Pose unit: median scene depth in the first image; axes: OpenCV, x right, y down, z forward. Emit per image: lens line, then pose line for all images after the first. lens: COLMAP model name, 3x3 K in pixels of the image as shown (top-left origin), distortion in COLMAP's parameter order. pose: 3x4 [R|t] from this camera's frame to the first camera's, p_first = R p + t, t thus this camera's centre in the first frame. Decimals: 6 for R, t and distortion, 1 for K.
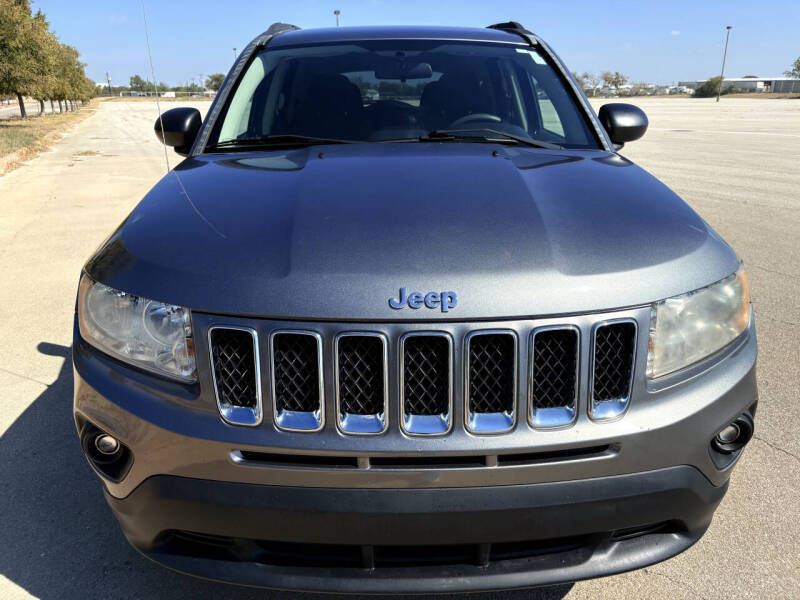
lens RADIAL K [[606.7, 0, 409.8], [0, 606.7, 289.9], [0, 0, 1]] dist [0.063269, -0.079276]
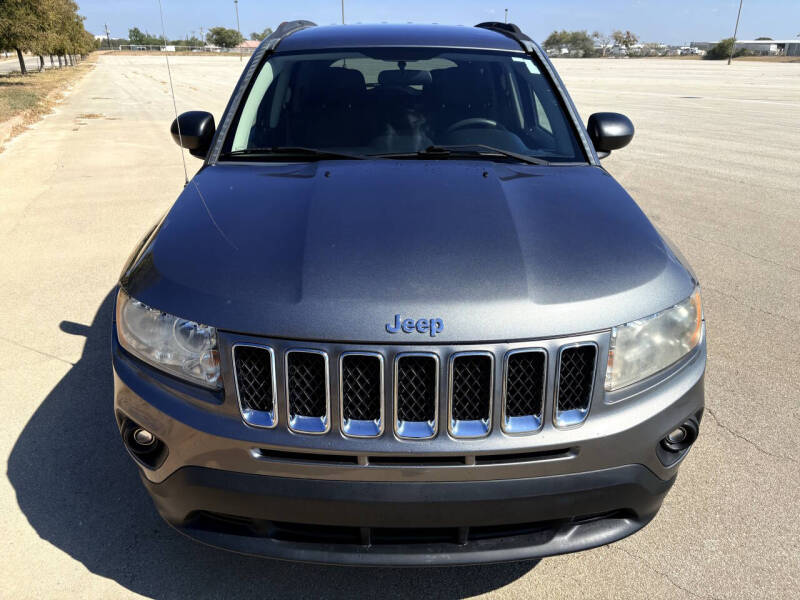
lens RADIAL K [[606.7, 0, 409.8], [0, 606.7, 289.9], [0, 0, 1]] dist [0.063269, -0.079276]
pose [[0.999877, 0.015509, -0.002427, 0.012125], [-0.015328, 0.997947, 0.062186, -0.107543], [0.003386, -0.062141, 0.998062, -0.146528]]
